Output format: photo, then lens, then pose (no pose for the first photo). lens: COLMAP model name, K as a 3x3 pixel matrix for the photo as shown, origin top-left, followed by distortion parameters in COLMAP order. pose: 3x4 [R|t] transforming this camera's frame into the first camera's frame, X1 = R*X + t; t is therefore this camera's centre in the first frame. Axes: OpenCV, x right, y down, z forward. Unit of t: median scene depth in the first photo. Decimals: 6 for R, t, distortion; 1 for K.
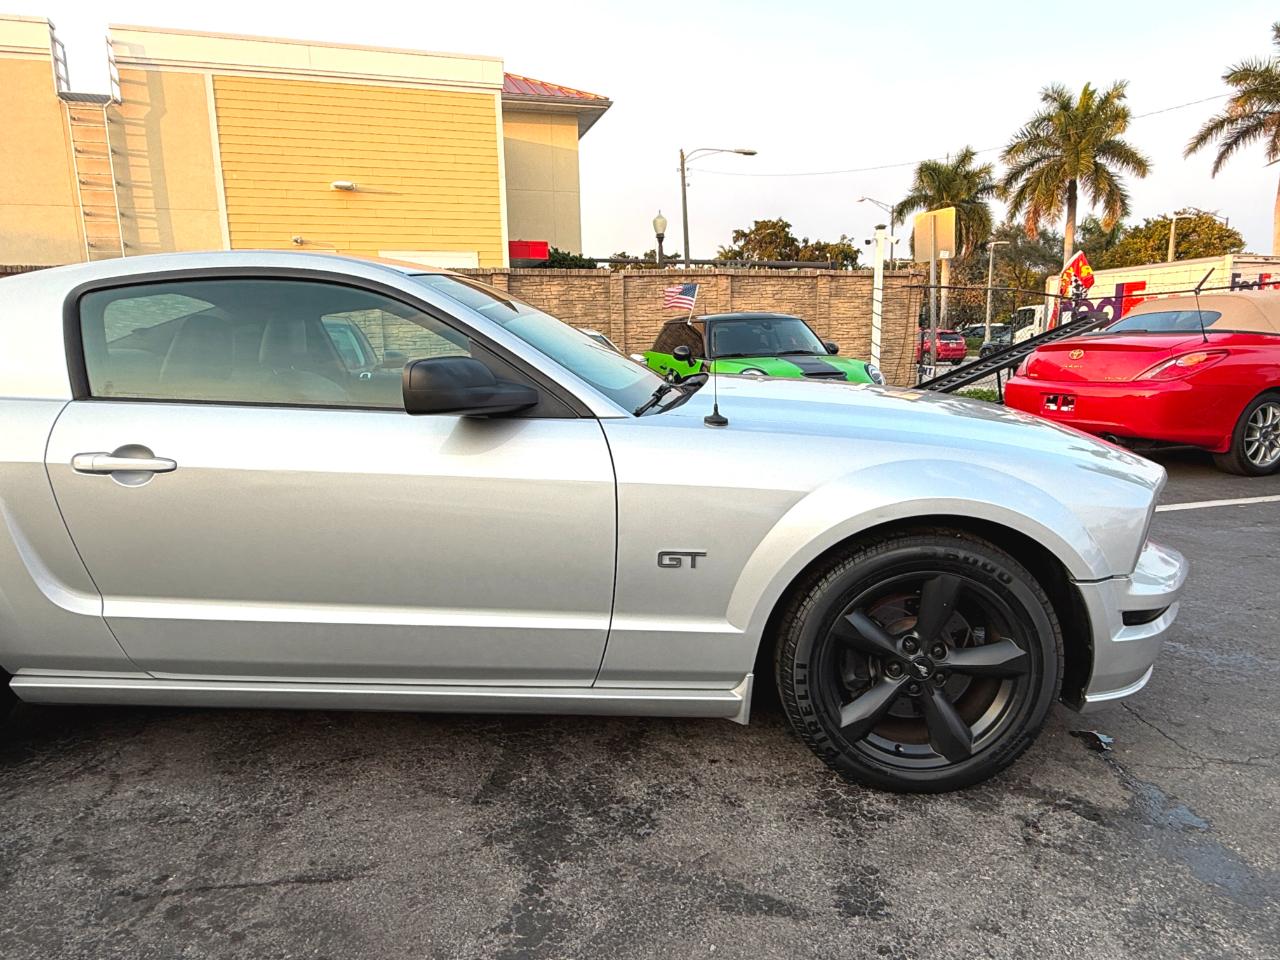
lens RADIAL K [[785.8, 0, 640.0], [0, 785.8, 480.0], [0, 0, 1]] dist [0.001047, 0.000468]
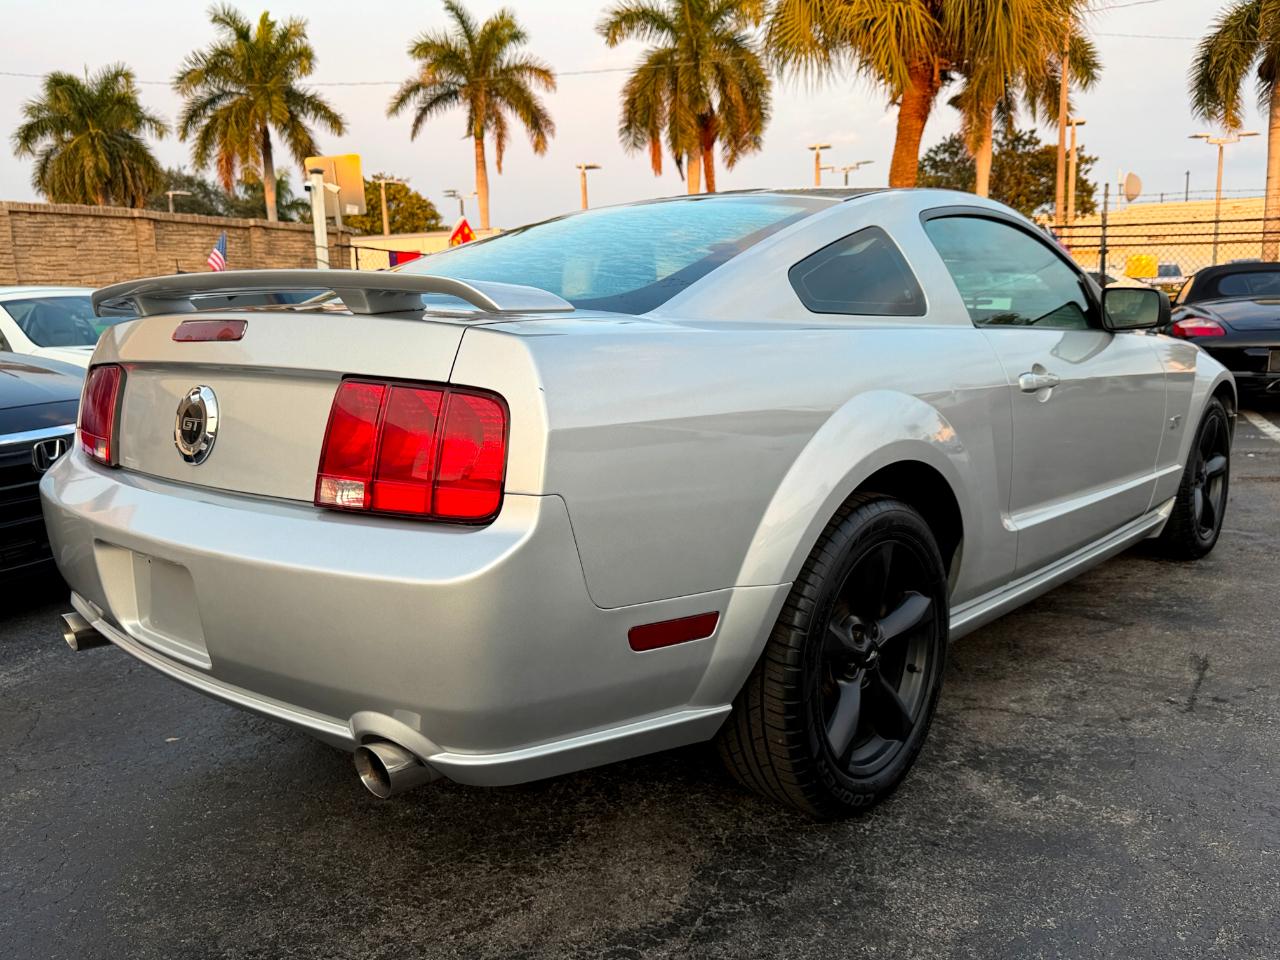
lens RADIAL K [[1050.6, 0, 640.0], [0, 1050.6, 480.0], [0, 0, 1]] dist [0.000590, 0.004781]
pose [[0.631238, -0.127691, 0.765006, -0.248034], [0.148664, 0.987985, 0.042240, -0.003143], [-0.761208, 0.087065, 0.642637, 0.057458]]
